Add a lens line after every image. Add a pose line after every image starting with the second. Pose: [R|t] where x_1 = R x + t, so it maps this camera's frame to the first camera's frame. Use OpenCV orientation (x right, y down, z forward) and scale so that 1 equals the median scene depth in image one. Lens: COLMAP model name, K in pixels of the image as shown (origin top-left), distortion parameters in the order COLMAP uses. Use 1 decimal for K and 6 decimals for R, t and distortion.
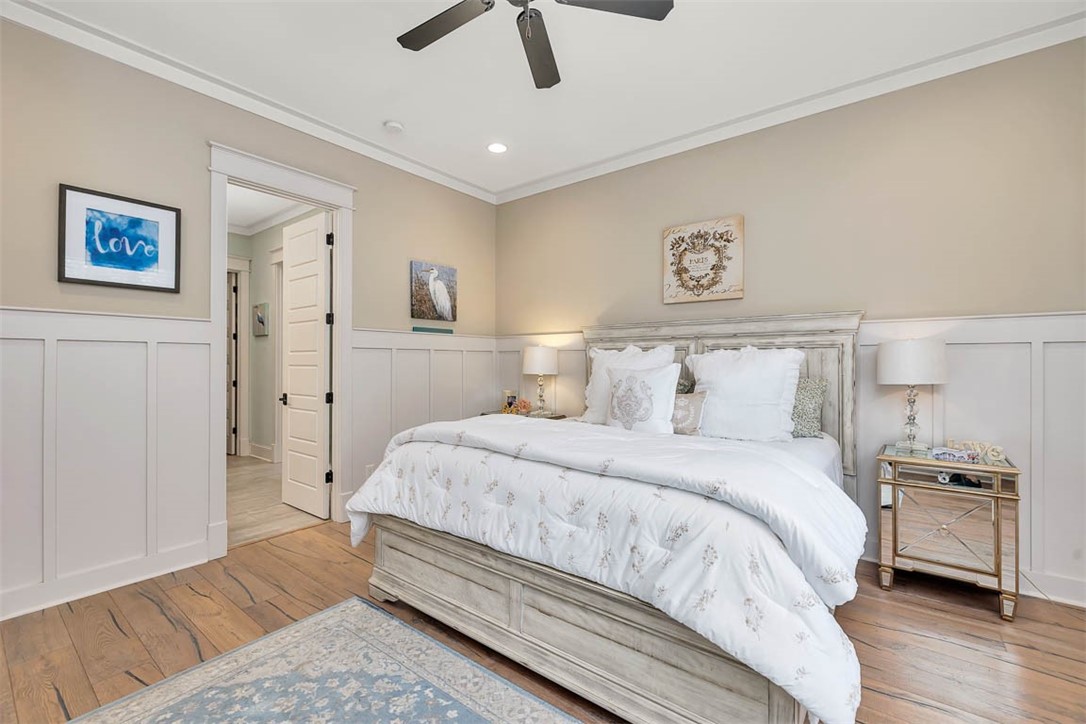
lens RADIAL K [[460.1, 0, 538.9], [0, 460.1, 356.3], [0, 0, 1]] dist [0.000985, 0.000115]
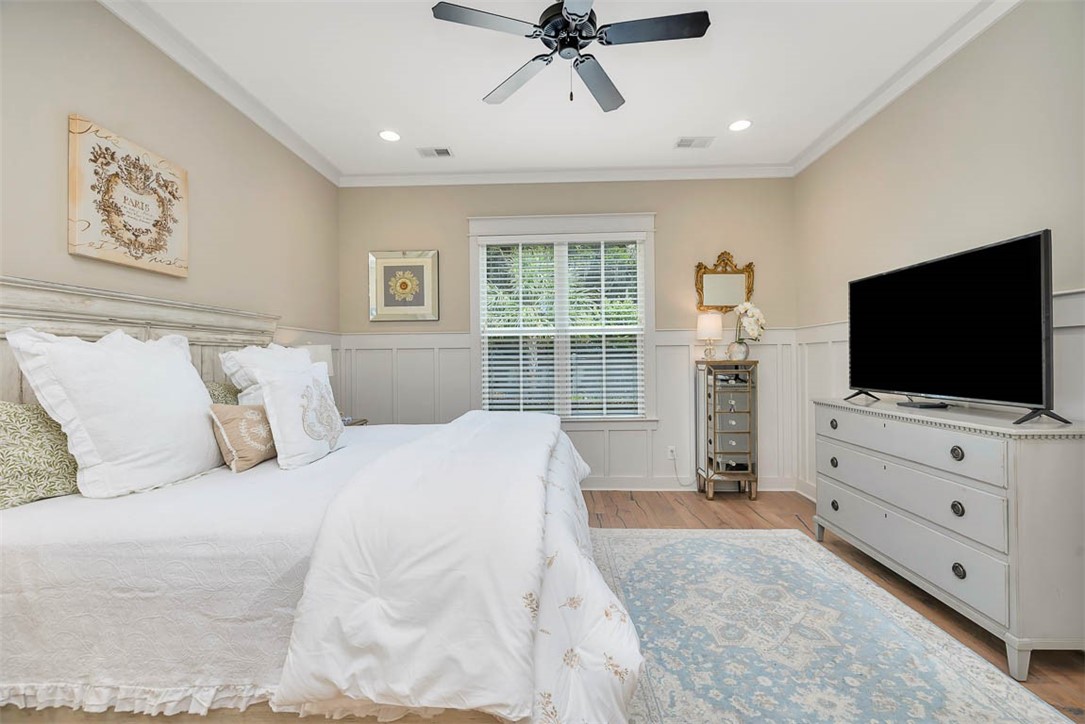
lens RADIAL K [[459.7, 0, 539.7], [0, 459.7, 357.6], [0, 0, 1]] dist [-0.000929, 0.000222]
pose [[-0.587022, 0.002442, 0.809567, -0.508333], [-0.004185, 0.999973, -0.006051, 0.007308], [-0.809560, -0.006940, -0.586996, 0.938803]]
